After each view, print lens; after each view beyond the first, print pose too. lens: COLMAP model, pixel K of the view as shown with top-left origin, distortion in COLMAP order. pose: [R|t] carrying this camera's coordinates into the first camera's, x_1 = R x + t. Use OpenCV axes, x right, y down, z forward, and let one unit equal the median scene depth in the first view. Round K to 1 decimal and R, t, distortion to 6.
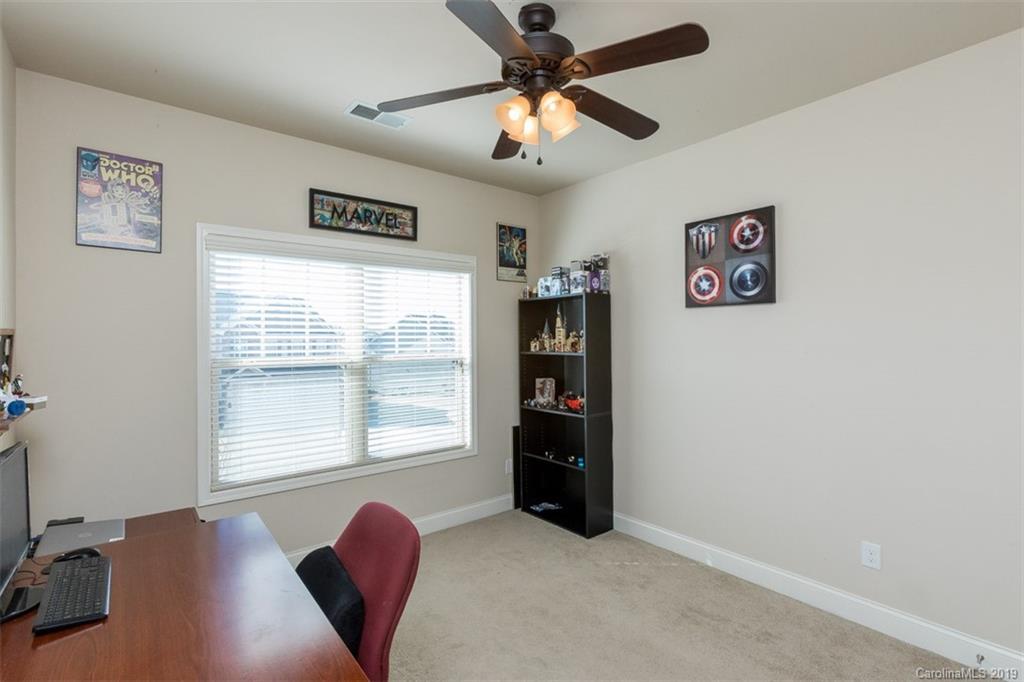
lens RADIAL K [[480.8, 0, 507.9], [0, 480.8, 333.5], [0, 0, 1]] dist [-0.027063, 0.019090]
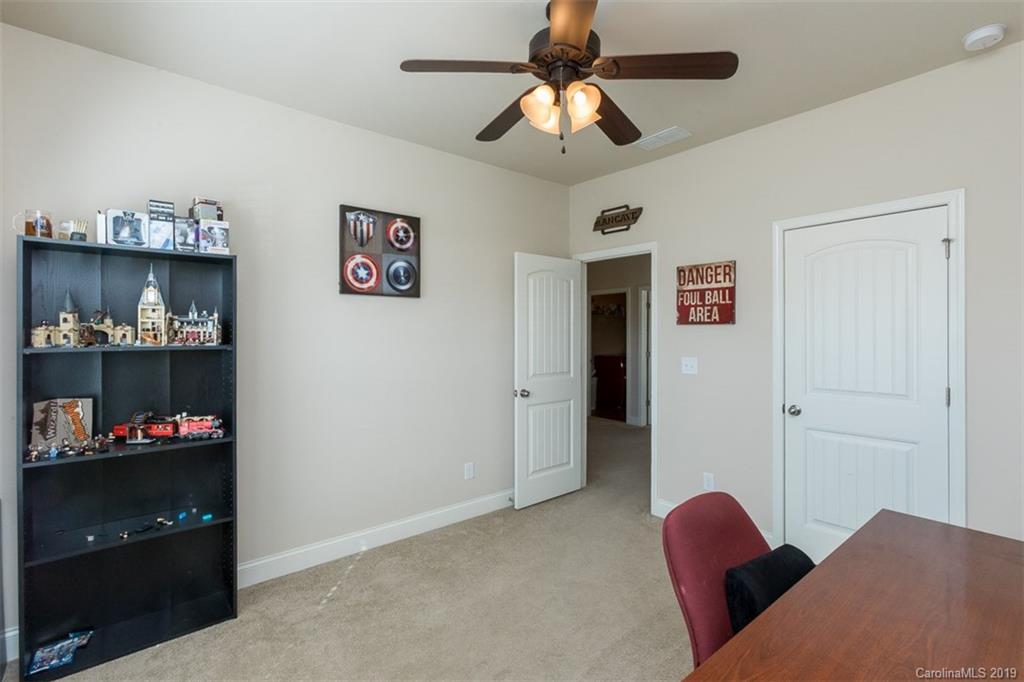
lens RADIAL K [[480.8, 0, 507.9], [0, 480.8, 333.5], [0, 0, 1]] dist [-0.027063, 0.019090]
pose [[-0.028155, 0.007497, 0.999575, -0.605799], [-0.008397, 0.999935, -0.007736, 0.030615], [-0.999568, -0.008611, -0.028090, 0.730165]]
